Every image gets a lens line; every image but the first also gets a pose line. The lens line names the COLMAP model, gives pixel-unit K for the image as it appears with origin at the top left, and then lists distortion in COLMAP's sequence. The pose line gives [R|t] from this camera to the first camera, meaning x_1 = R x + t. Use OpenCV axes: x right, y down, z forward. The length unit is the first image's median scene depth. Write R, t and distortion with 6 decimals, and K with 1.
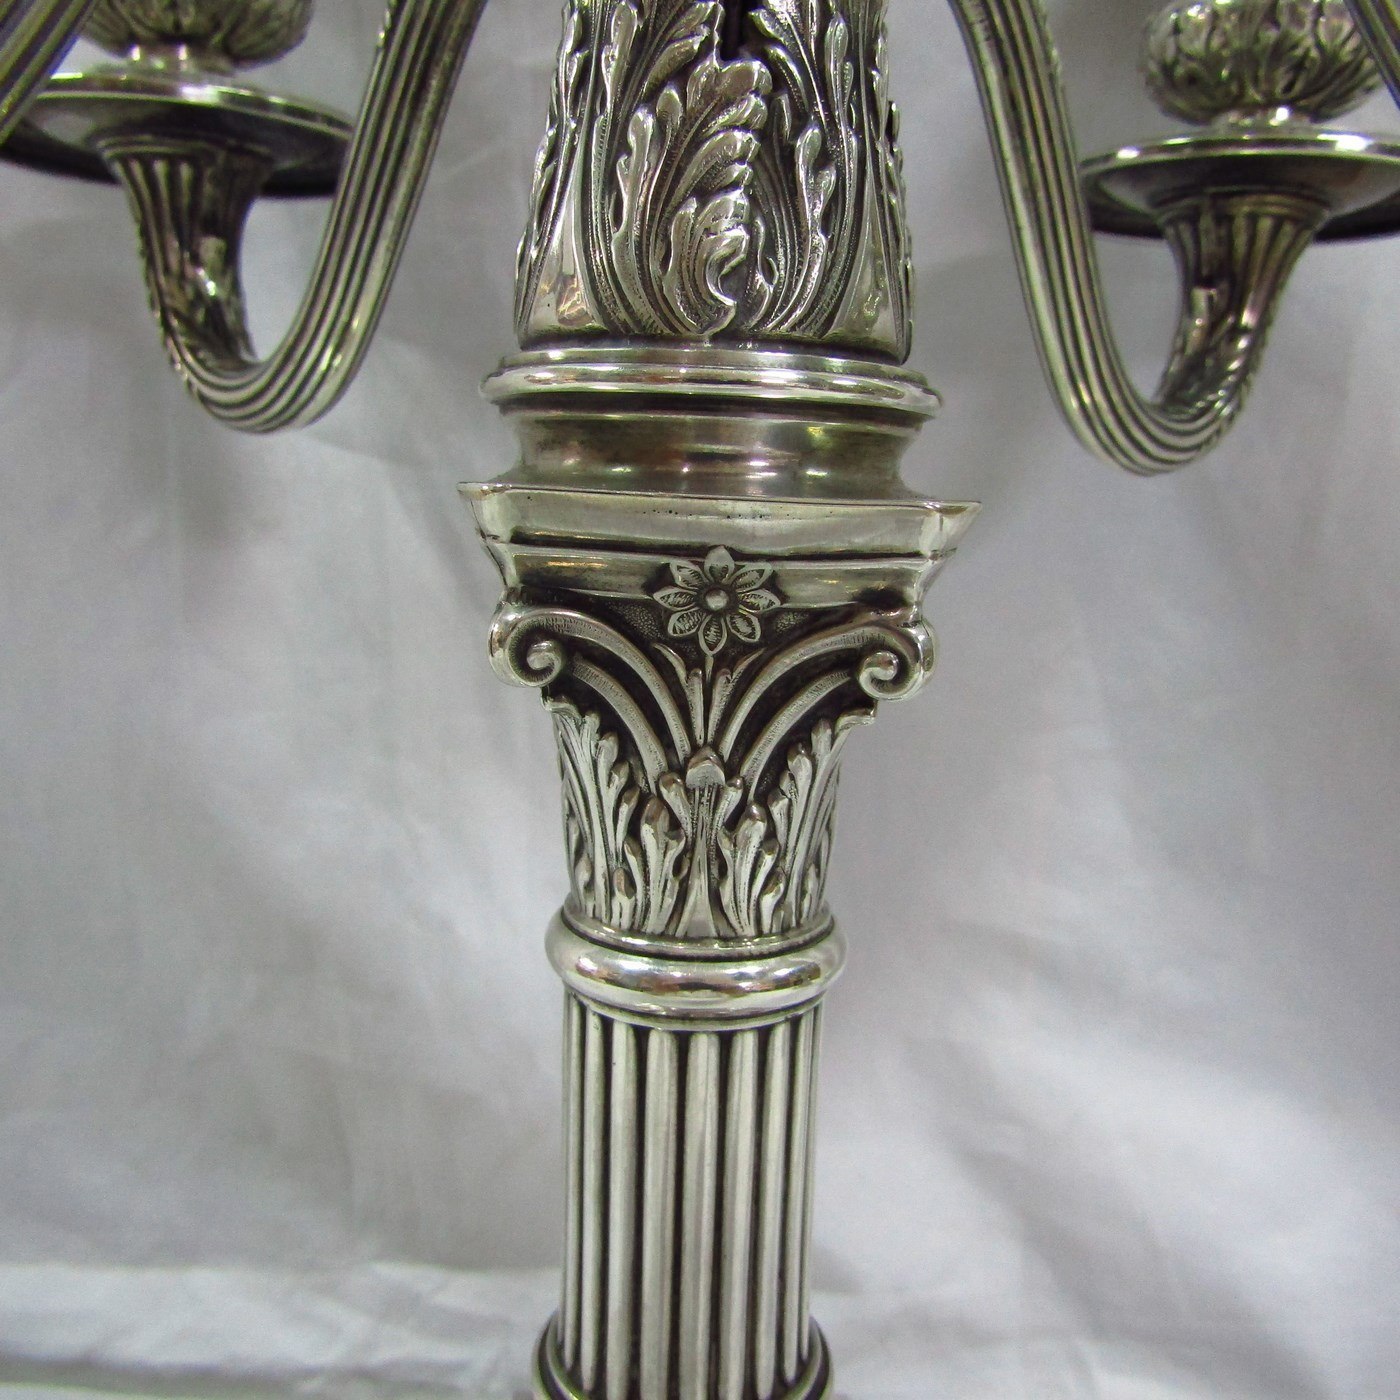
lens RADIAL K [[1345.4, 0, 729.7], [0, 1345.4, 619.3], [0, 0, 1]] dist [-0.001858, -0.000976]
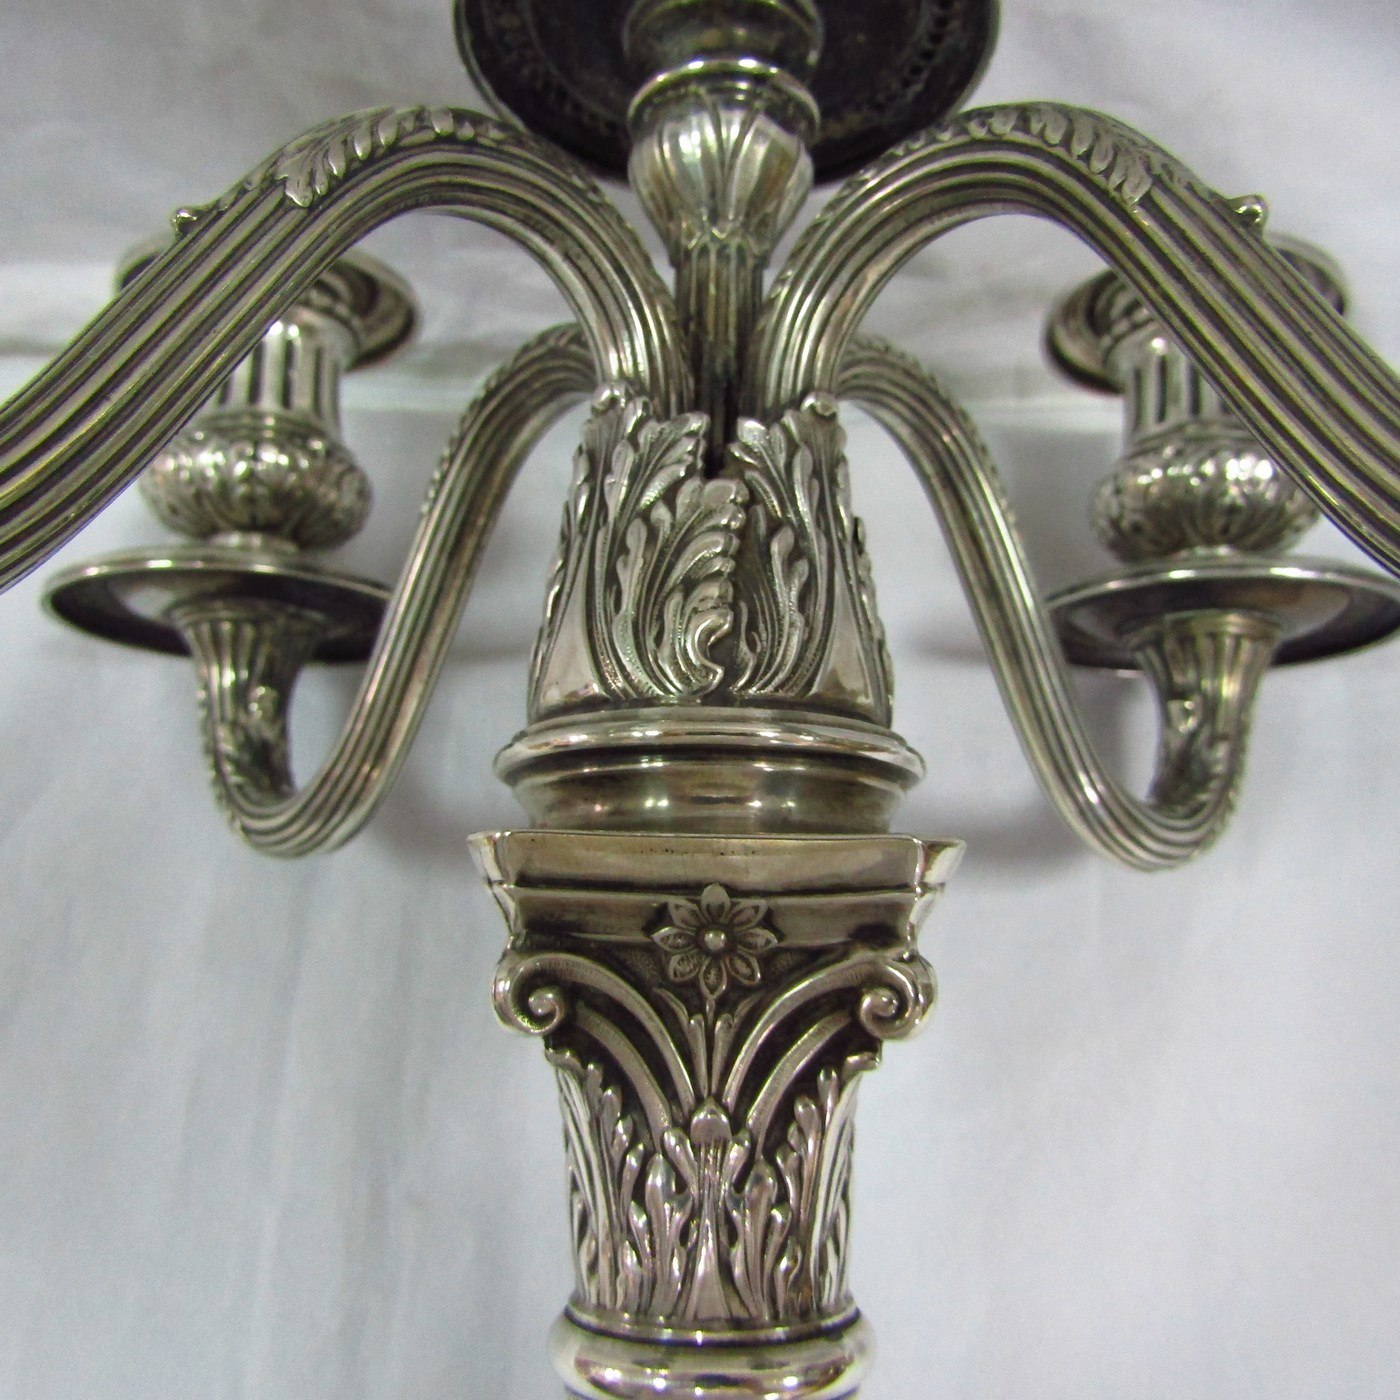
lens RADIAL K [[1345.4, 0, 729.7], [0, 1345.4, 619.3], [0, 0, 1]] dist [-0.001858, -0.000976]
pose [[0.998550, -0.048964, -0.022357, 0.036030], [0.036263, 0.918897, -0.392828, 0.161938], [0.039779, 0.391448, 0.919340, -0.040970]]
